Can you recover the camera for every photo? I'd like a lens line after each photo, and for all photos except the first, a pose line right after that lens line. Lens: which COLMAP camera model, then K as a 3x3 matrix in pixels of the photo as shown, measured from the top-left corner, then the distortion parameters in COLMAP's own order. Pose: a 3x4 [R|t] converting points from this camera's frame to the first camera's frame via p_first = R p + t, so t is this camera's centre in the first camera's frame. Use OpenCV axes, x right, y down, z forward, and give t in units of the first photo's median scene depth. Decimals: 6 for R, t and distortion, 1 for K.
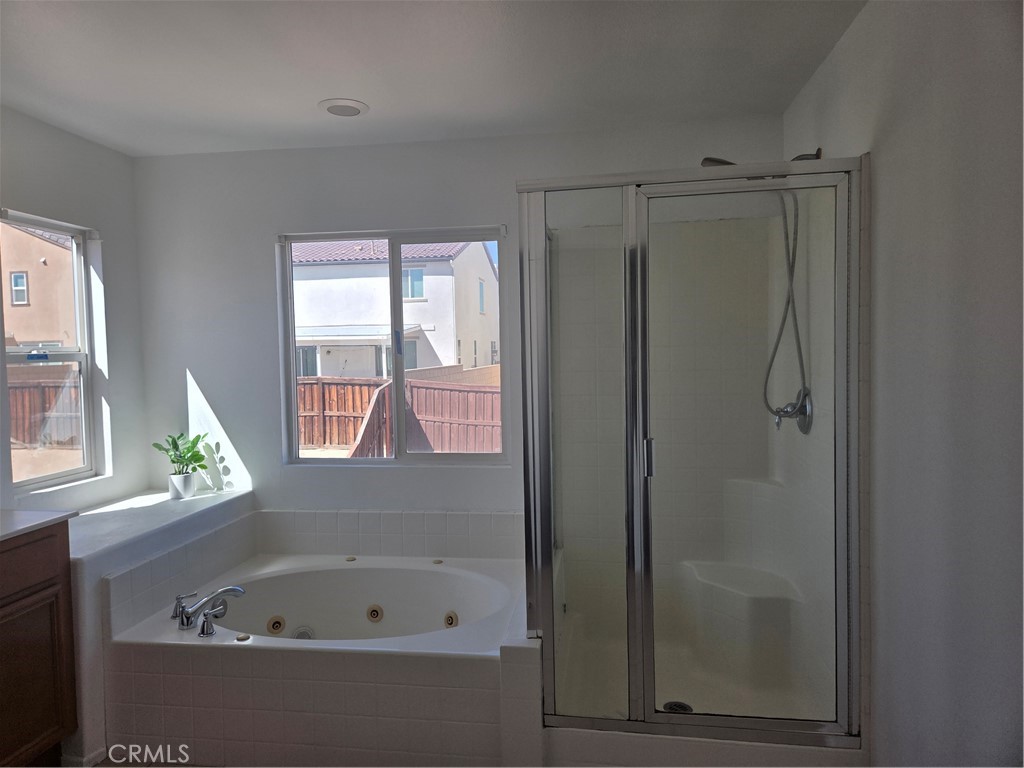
lens RADIAL K [[682.3, 0, 512.0], [0, 682.3, 384.0], [0, 0, 1]] dist [0.059682, -0.055444]
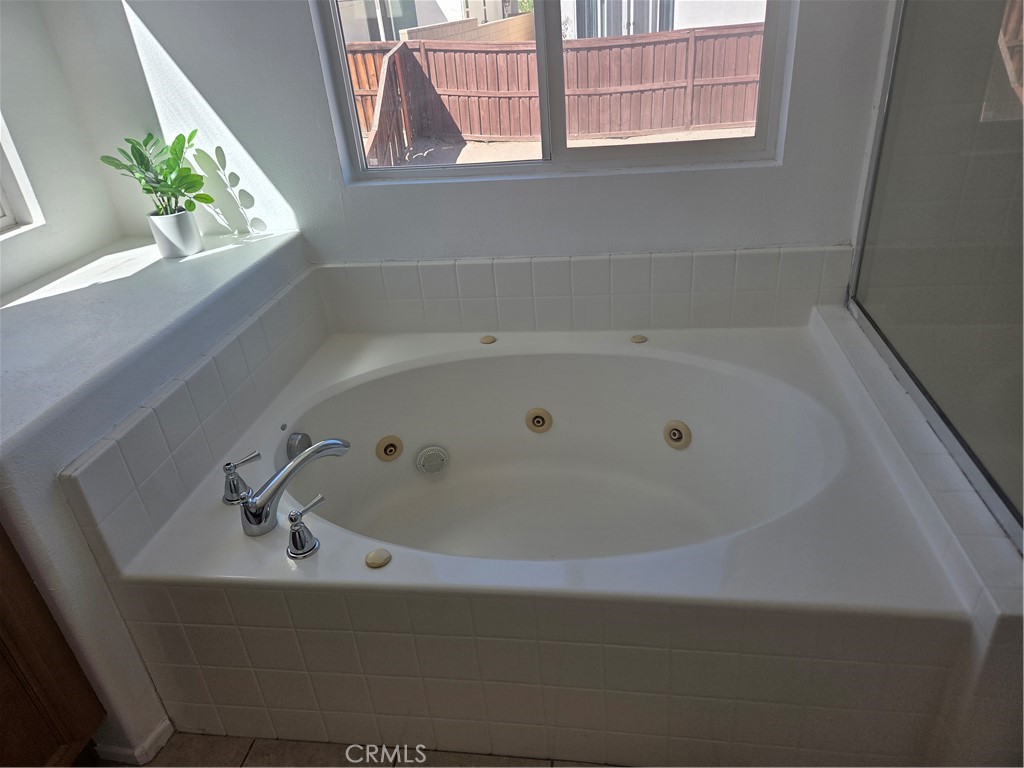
lens RADIAL K [[682.3, 0, 512.0], [0, 682.3, 384.0], [0, 0, 1]] dist [0.059682, -0.055444]
pose [[0.998081, -0.054423, -0.029526, -0.193761], [0.061861, 0.896634, 0.438429, 0.028151], [0.002613, -0.439414, 0.898281, 0.436217]]
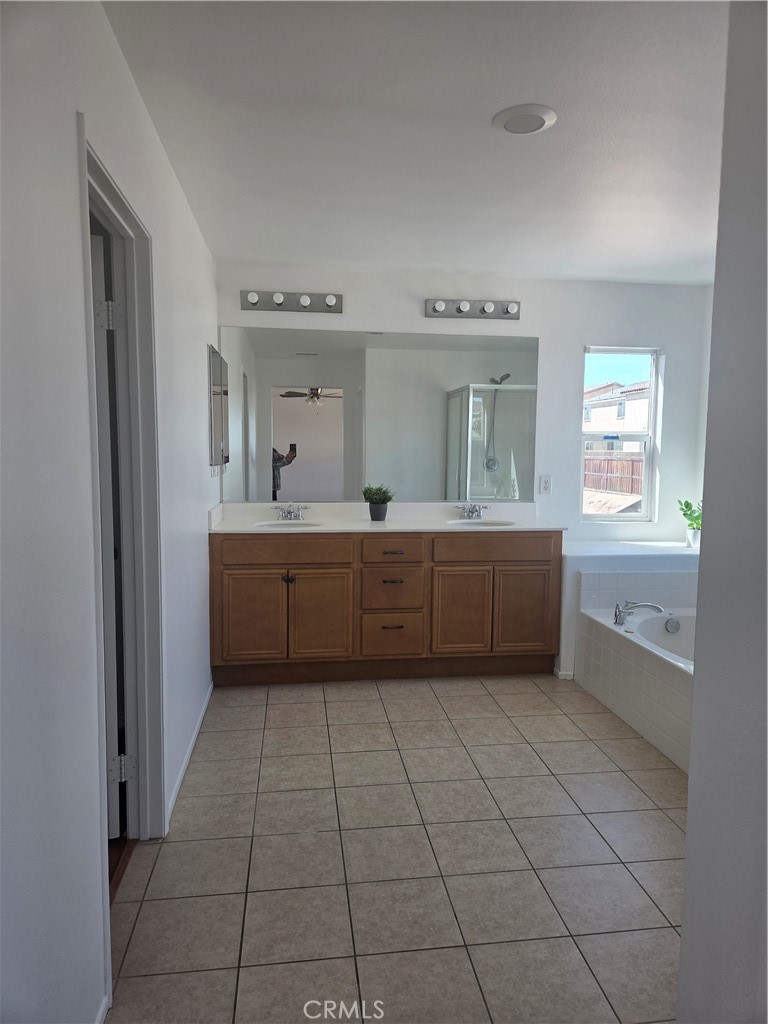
lens RADIAL K [[682.3, 0, 384.0], [0, 682.3, 512.0], [0, 0, 1]] dist [0.059682, -0.055444]
pose [[0.269906, 0.110798, -0.956491, 0.588764], [-0.063141, 0.993256, 0.097240, 0.007931], [0.960814, 0.034148, 0.275082, 0.073408]]
